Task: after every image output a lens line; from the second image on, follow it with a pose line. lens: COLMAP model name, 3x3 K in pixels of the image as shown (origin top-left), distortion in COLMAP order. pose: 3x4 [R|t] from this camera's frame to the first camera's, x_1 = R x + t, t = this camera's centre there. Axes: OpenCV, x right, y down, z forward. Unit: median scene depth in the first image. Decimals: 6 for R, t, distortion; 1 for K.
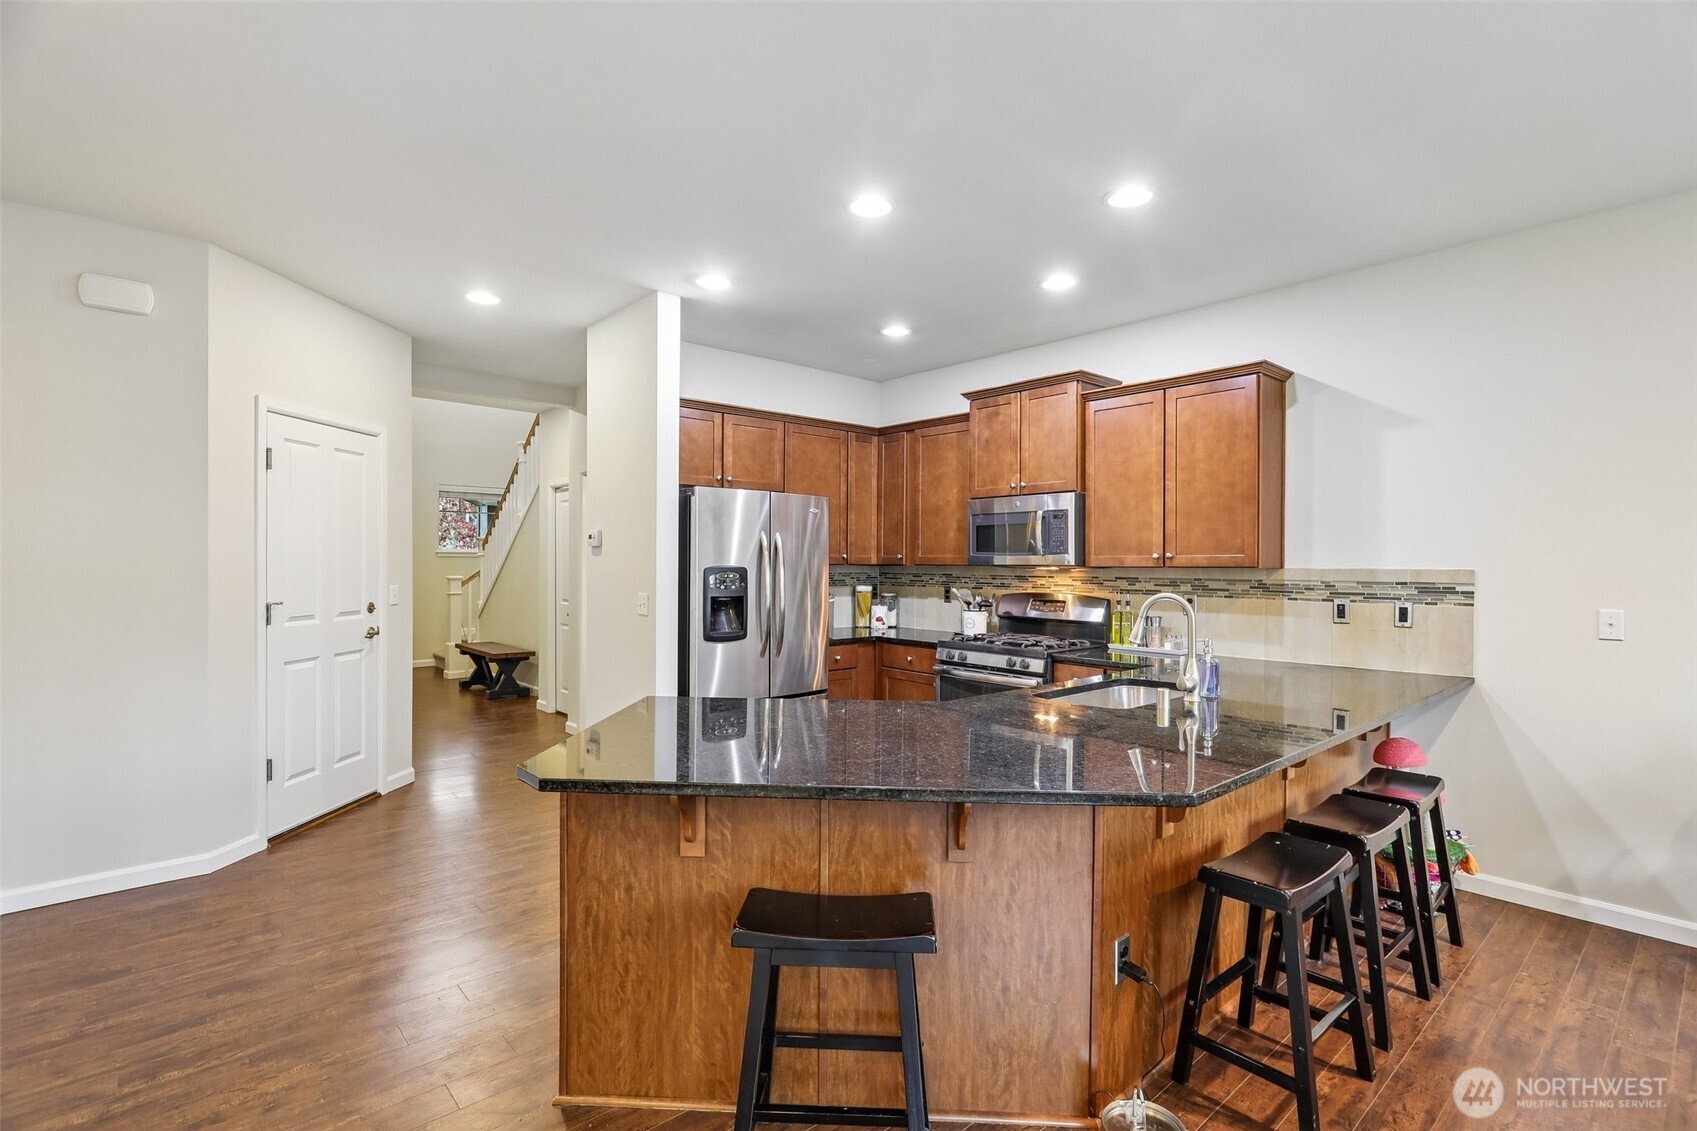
lens RADIAL K [[797.0, 0, 850.6], [0, 797.0, 567.1], [0, 0, 1]] dist [-0.003225, 0.002459]
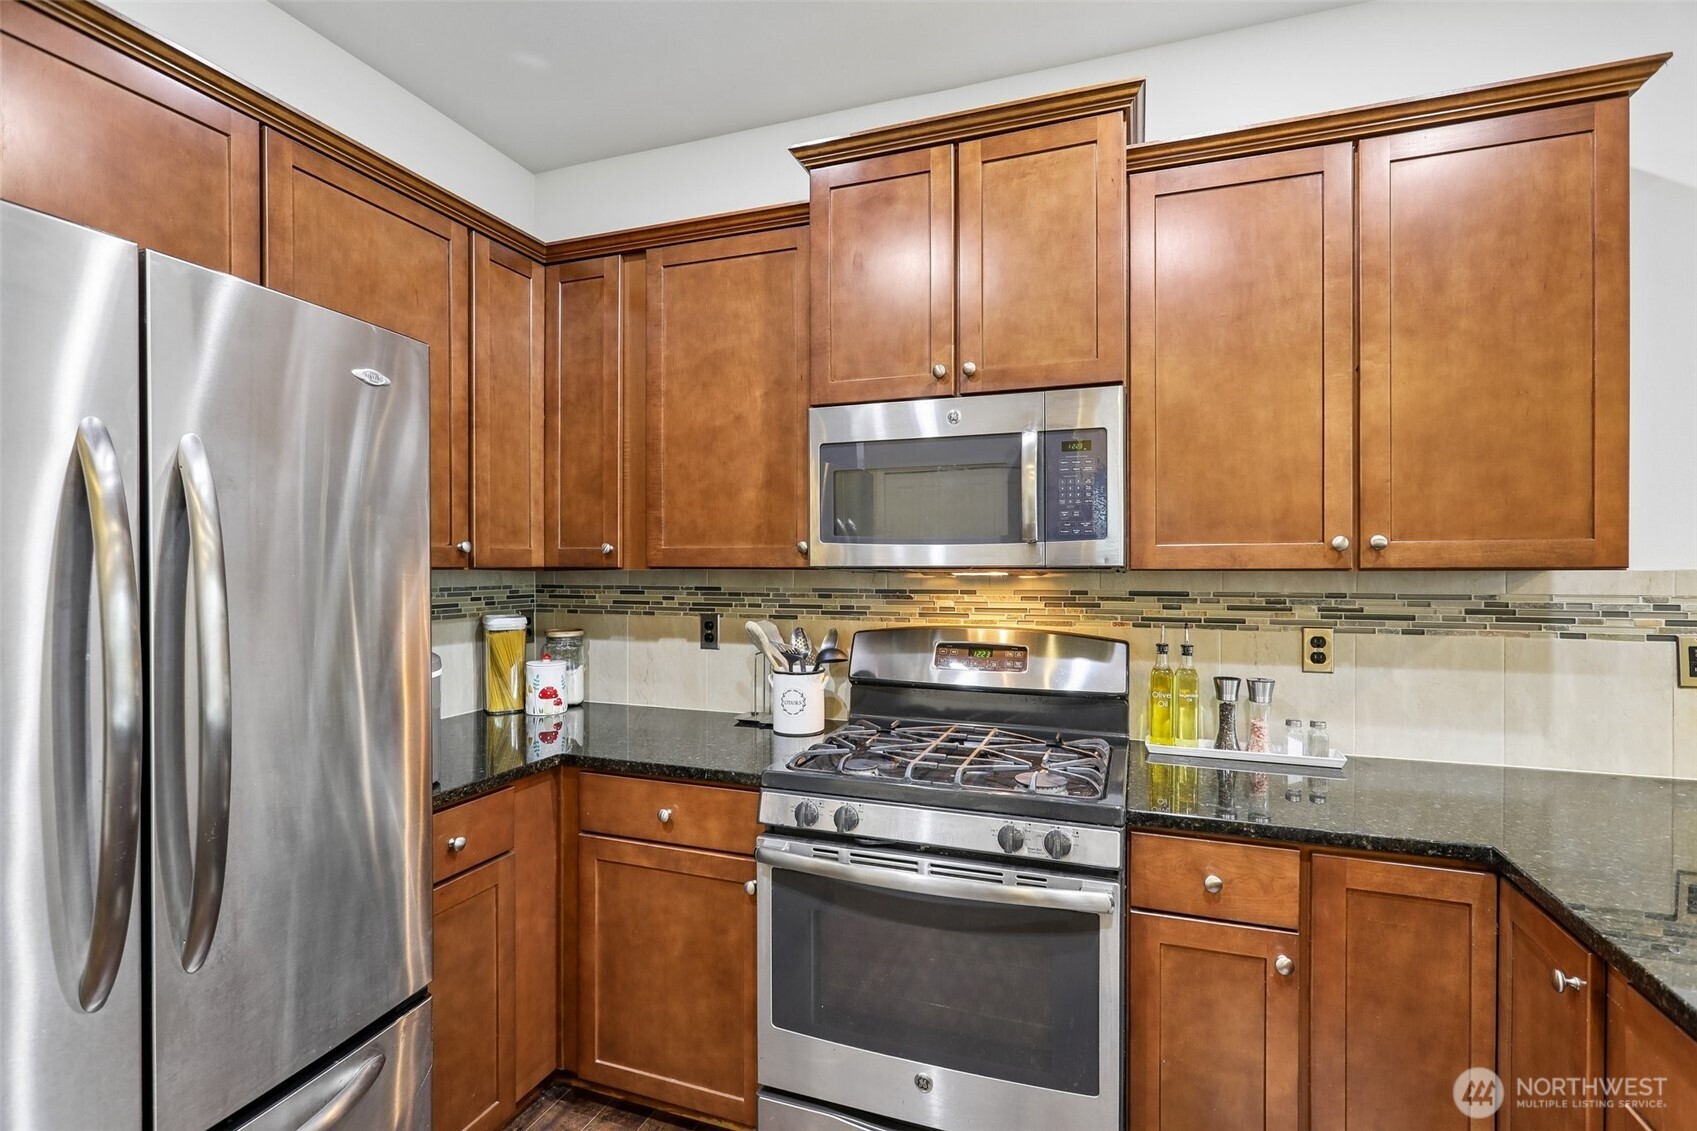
lens RADIAL K [[797.0, 0, 850.6], [0, 797.0, 567.1], [0, 0, 1]] dist [-0.003225, 0.002459]
pose [[0.879577, -0.006037, 0.475719, -0.034006], [0.006978, 0.999976, -0.000214, -0.002805], [-0.475706, 0.003508, 0.879597, 0.732009]]
